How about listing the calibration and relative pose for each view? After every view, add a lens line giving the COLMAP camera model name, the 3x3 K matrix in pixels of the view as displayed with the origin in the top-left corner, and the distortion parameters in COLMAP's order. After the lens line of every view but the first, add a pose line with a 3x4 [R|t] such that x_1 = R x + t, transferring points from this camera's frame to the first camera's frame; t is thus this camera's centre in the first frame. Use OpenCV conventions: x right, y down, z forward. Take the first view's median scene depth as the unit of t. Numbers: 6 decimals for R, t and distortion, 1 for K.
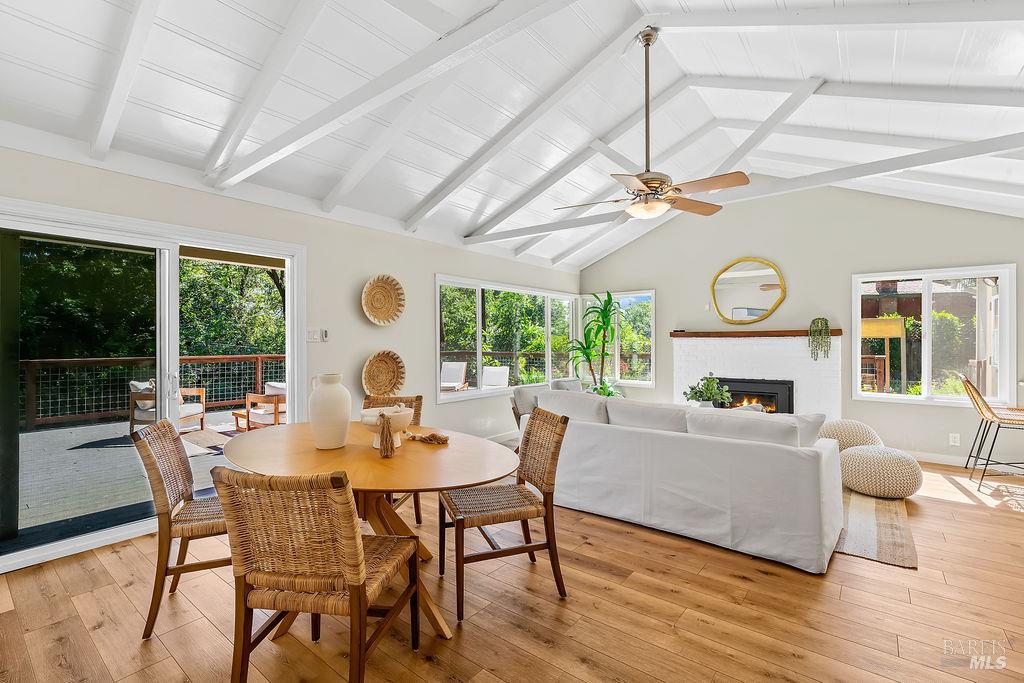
lens RADIAL K [[461.8, 0, 512.0], [0, 461.8, 341.5], [0, 0, 1]] dist [-0.003057, 0.000306]
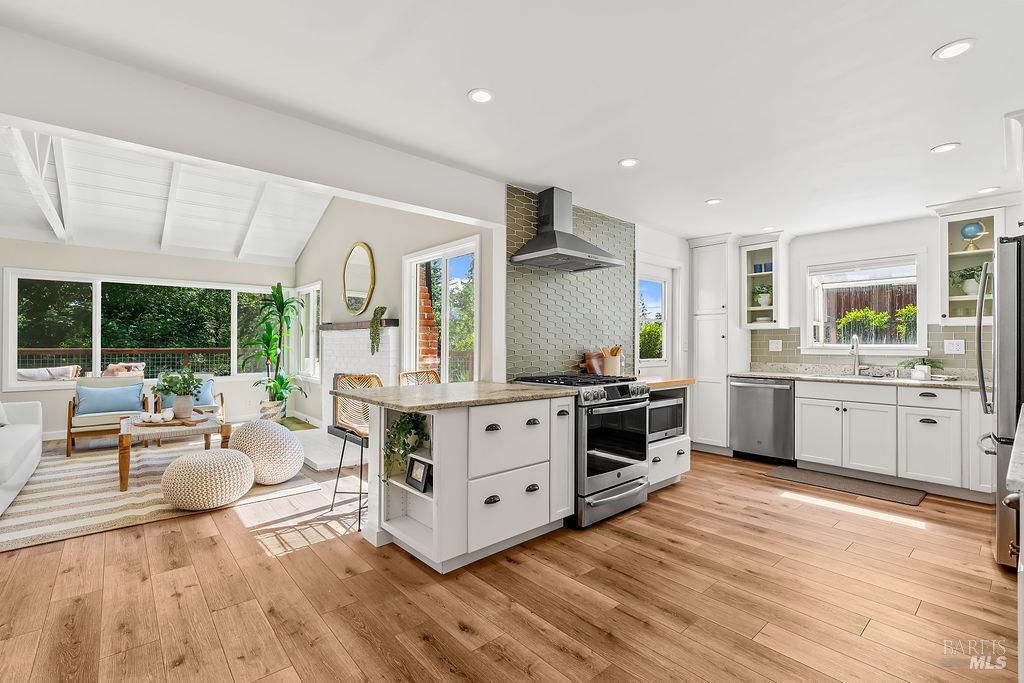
lens RADIAL K [[455.5, 0, 512.0], [0, 455.5, 341.5], [0, 0, 1]] dist [-0.015745, 0.006506]
pose [[0.983913, 0.004178, -0.178602, 1.036600], [-0.004346, 0.999990, -0.000552, 0.014519], [0.178598, 0.001319, 0.983921, 0.179424]]
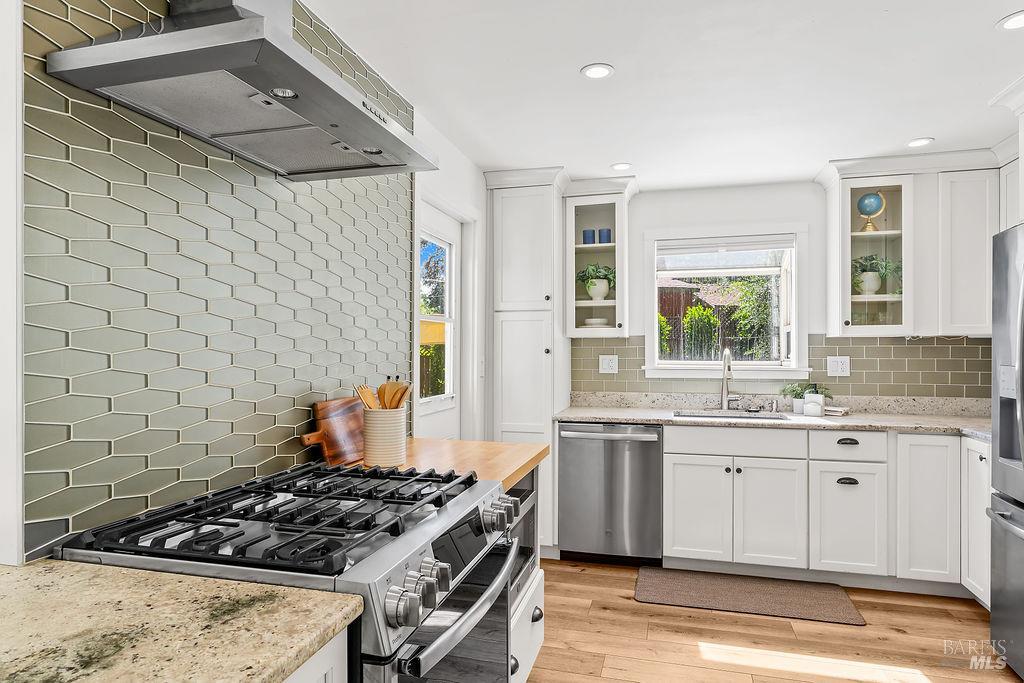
lens RADIAL K [[597.0, 0, 512.7], [0, 597.0, 350.4], [0, 0, 1]] dist [-0.003290, 0.000726]
pose [[0.918499, 0.000737, 0.395422, 0.990762], [-0.002811, 0.999985, 0.004665, -0.000488], [-0.395413, -0.005396, 0.918488, 0.528535]]
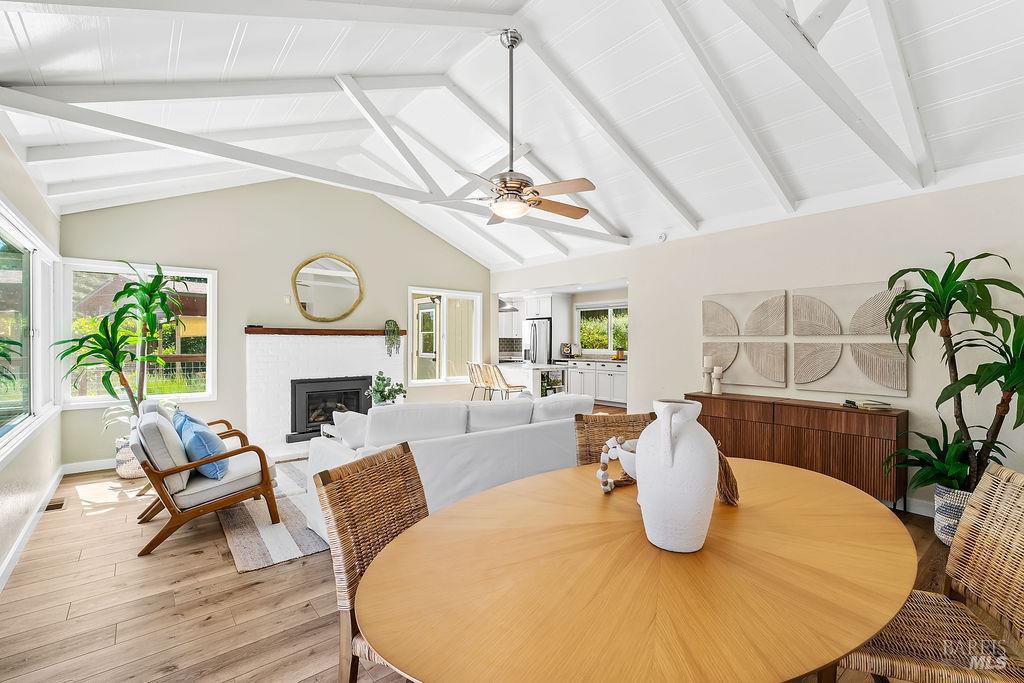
lens RADIAL K [[455.5, 0, 512.0], [0, 455.5, 341.5], [0, 0, 1]] dist [-0.015745, 0.006506]
pose [[0.206366, 0.000350, 0.978475, -0.382523], [-0.006201, 0.999980, 0.000950, 0.000733], [-0.978455, -0.006264, 0.206364, 0.446818]]
